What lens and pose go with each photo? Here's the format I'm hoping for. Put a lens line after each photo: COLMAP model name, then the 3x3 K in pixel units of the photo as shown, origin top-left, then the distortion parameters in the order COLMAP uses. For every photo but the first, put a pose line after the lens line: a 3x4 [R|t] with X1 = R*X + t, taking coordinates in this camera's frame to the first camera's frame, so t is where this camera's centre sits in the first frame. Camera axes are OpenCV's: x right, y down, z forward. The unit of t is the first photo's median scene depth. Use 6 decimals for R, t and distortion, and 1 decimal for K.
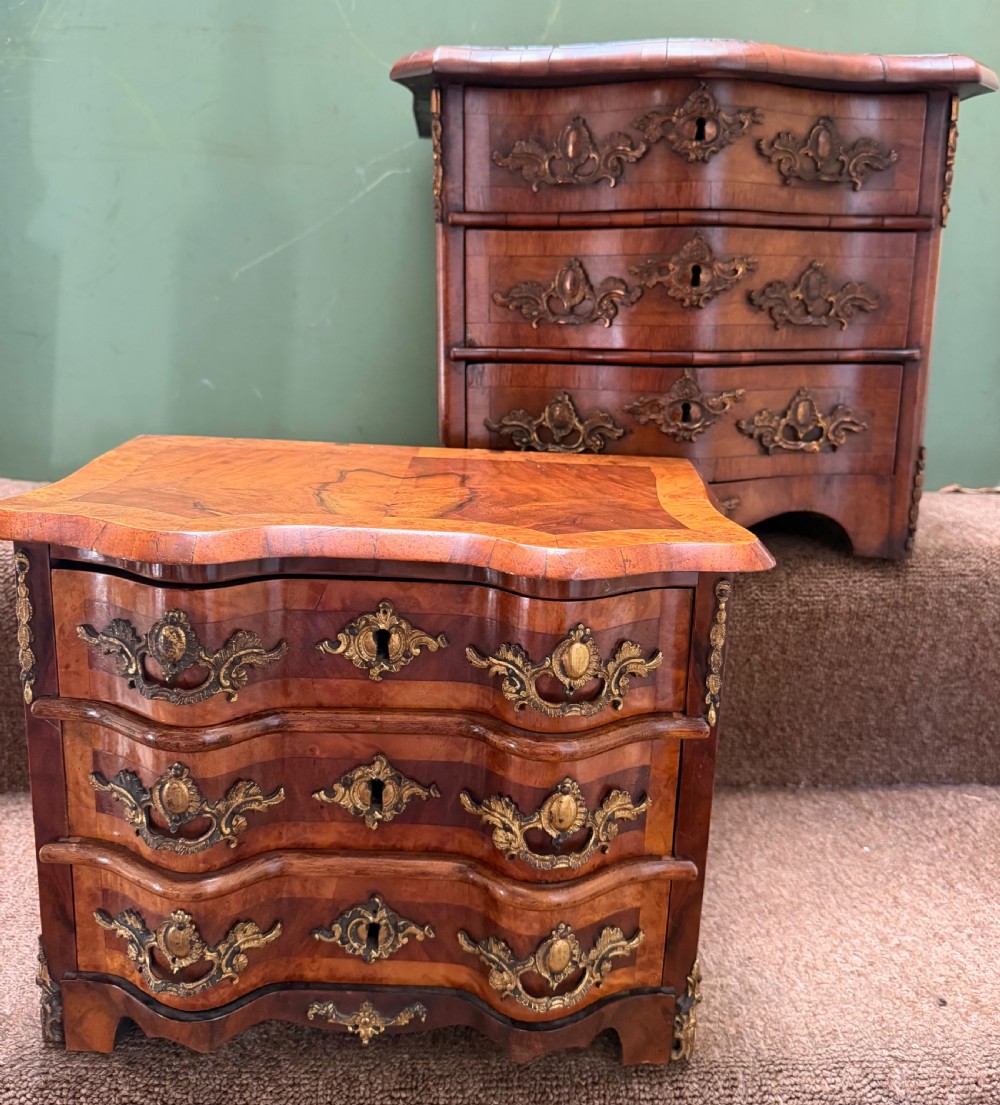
lens RADIAL K [[914.0, 0, 513.3], [0, 914.0, 539.0], [0, 0, 1]] dist [0.008953, -0.019697]
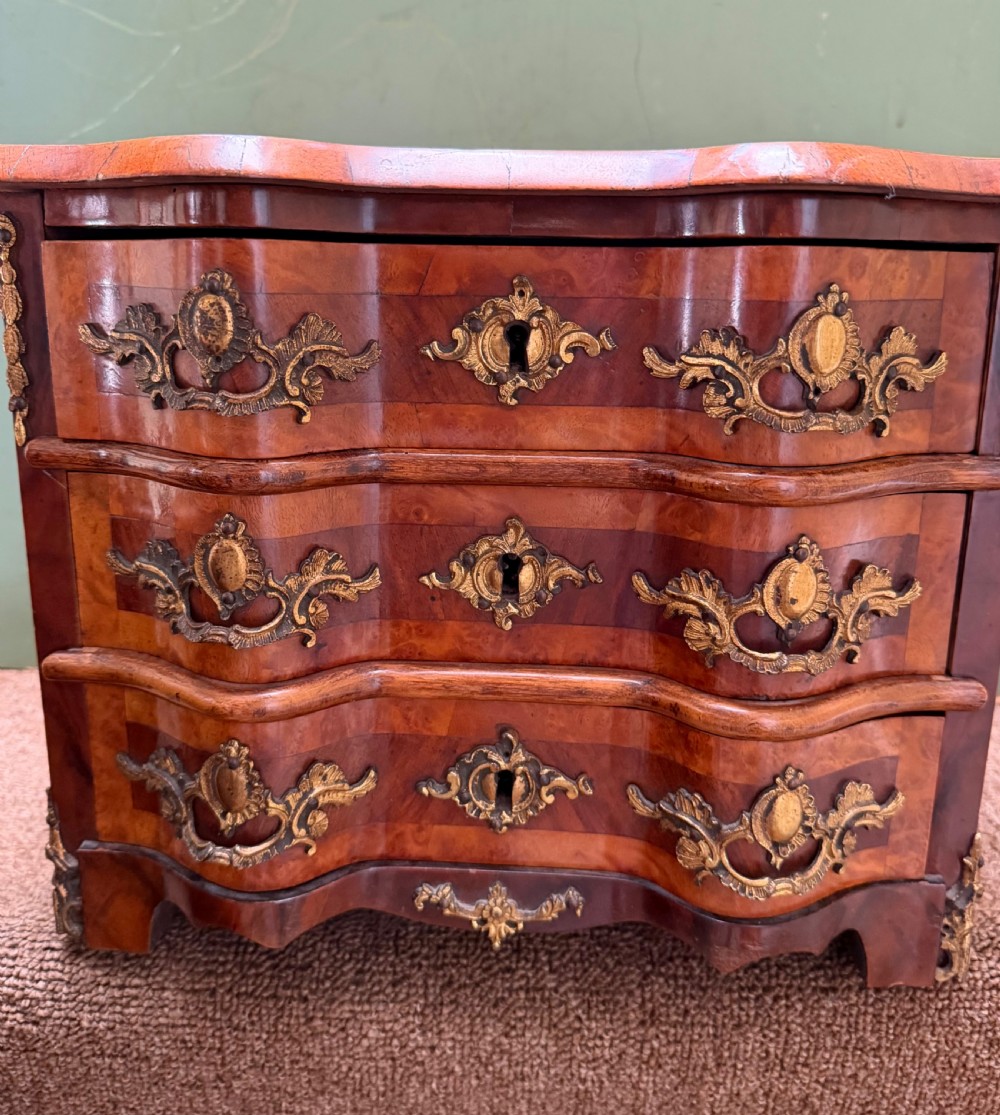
lens RADIAL K [[943.3, 0, 489.6], [0, 943.3, 531.8], [0, 0, 1]] dist [0.056906, -0.085595]
pose [[0.995881, -0.013693, -0.089634, -0.100649], [0.015286, 0.999737, 0.017108, 0.231543], [0.089376, -0.018407, 0.995828, 0.291881]]
